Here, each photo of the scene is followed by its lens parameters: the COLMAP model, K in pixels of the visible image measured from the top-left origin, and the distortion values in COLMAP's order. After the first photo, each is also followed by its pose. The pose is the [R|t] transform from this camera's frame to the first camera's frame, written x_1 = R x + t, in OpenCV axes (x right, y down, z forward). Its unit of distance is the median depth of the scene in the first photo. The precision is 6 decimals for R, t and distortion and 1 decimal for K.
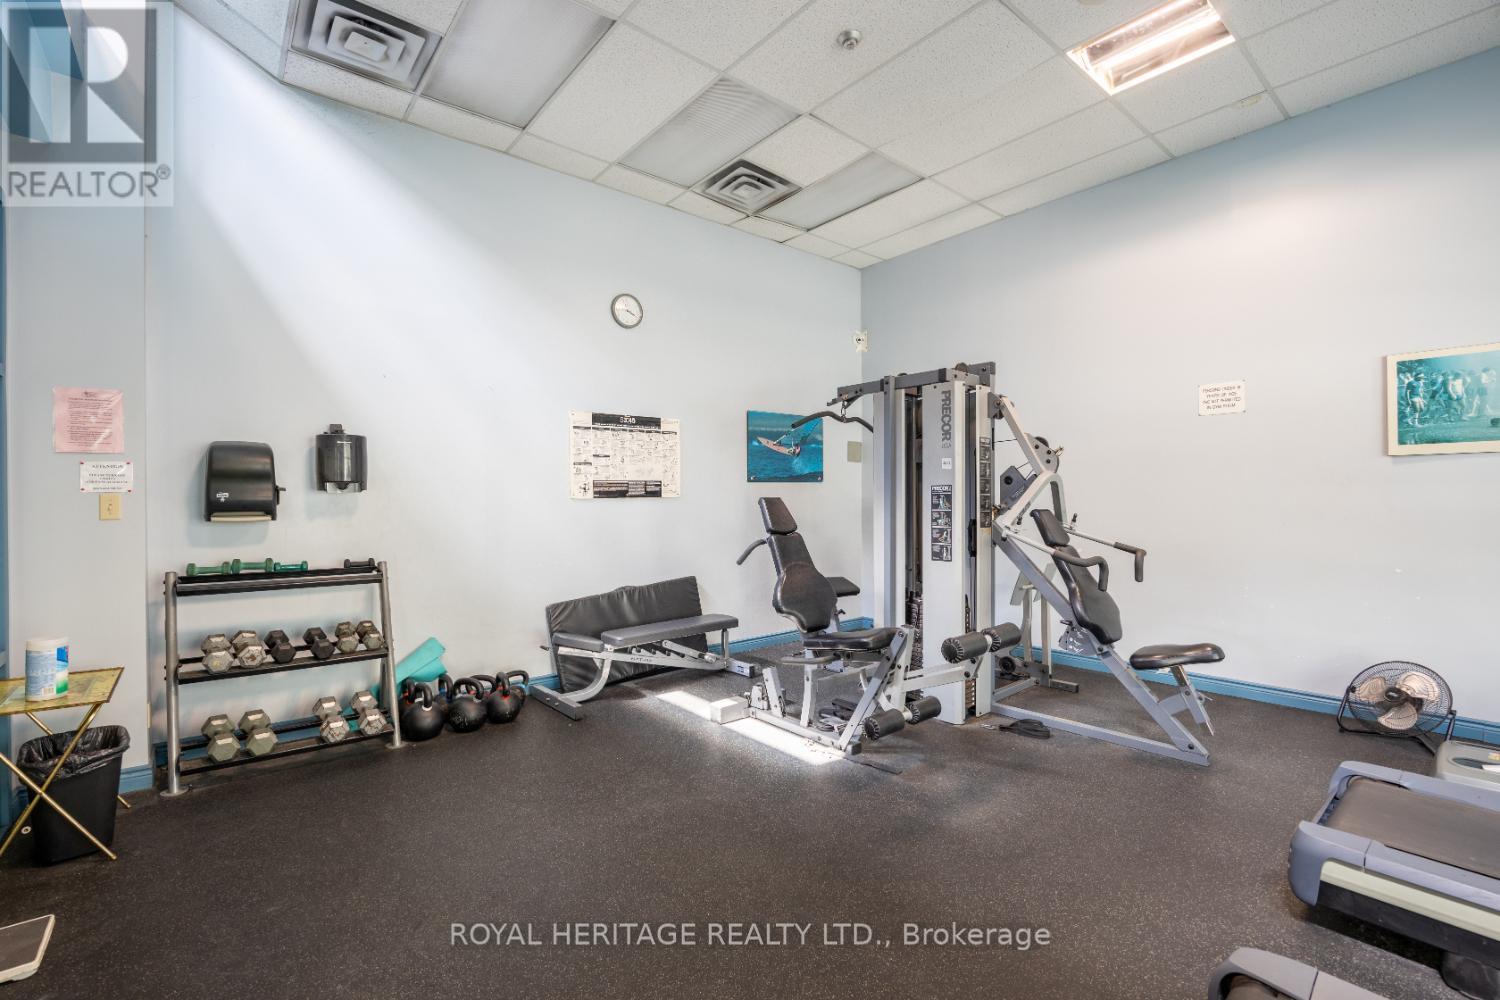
lens RADIAL K [[645.9, 0, 750.0], [0, 645.9, 500.0], [0, 0, 1]] dist [0.000476, 0.000132]
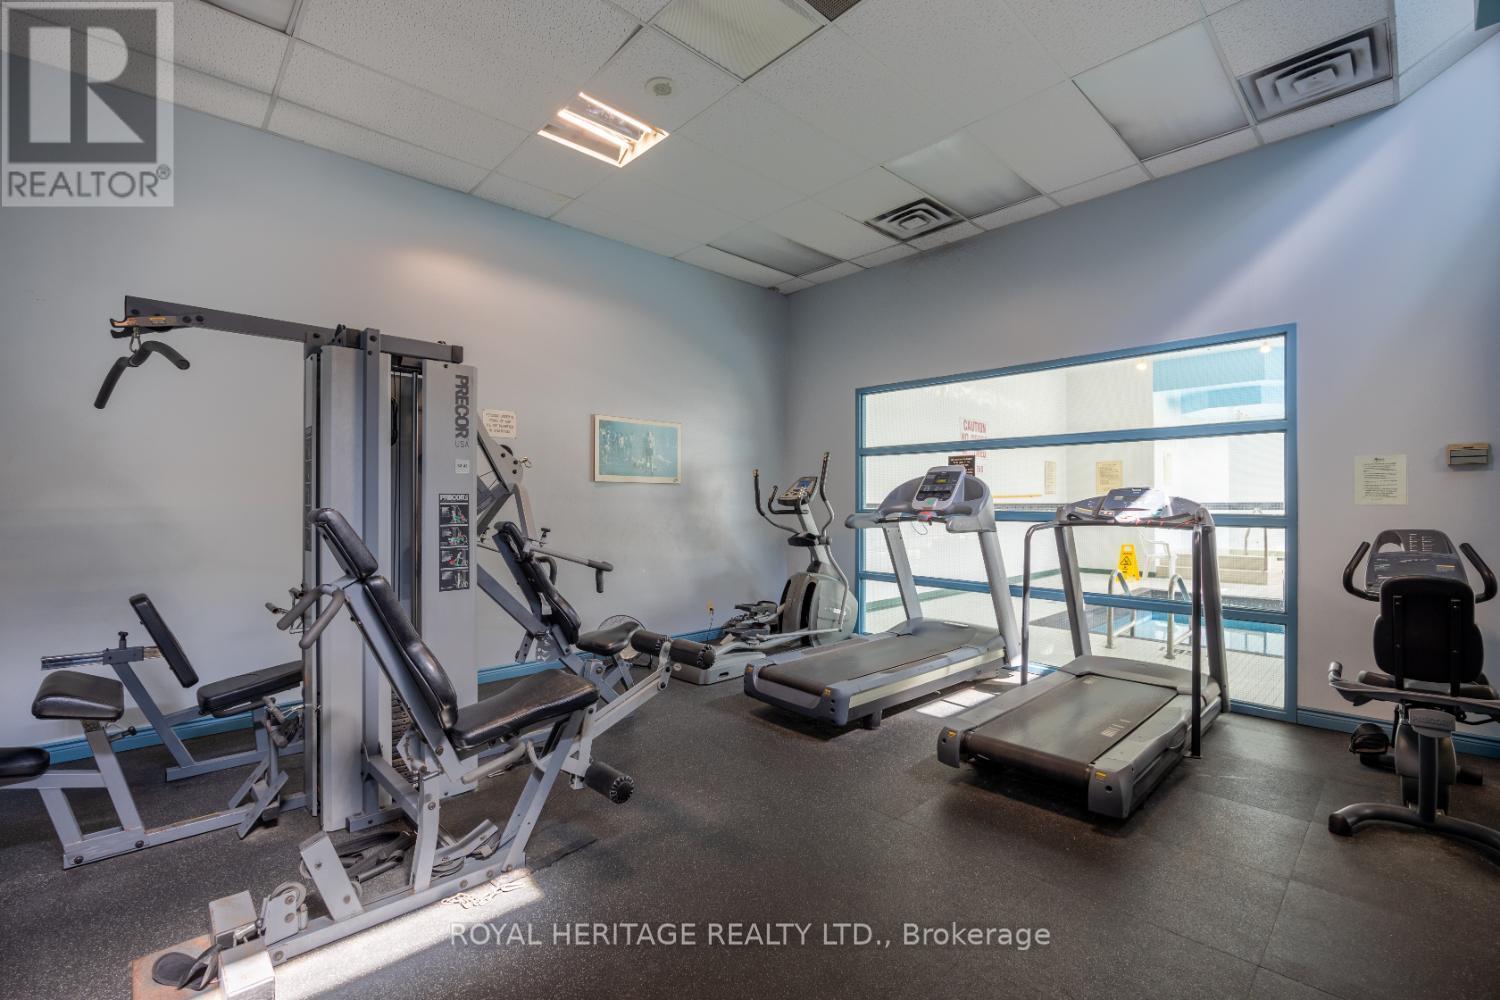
lens RADIAL K [[645.9, 0, 750.0], [0, 645.9, 500.0], [0, 0, 1]] dist [0.000476, 0.000132]
pose [[-0.040487, 0.014405, 0.999076, -0.506866], [0.009813, 0.999854, -0.014018, -0.000468], [-0.999132, 0.009237, -0.040622, 0.680224]]
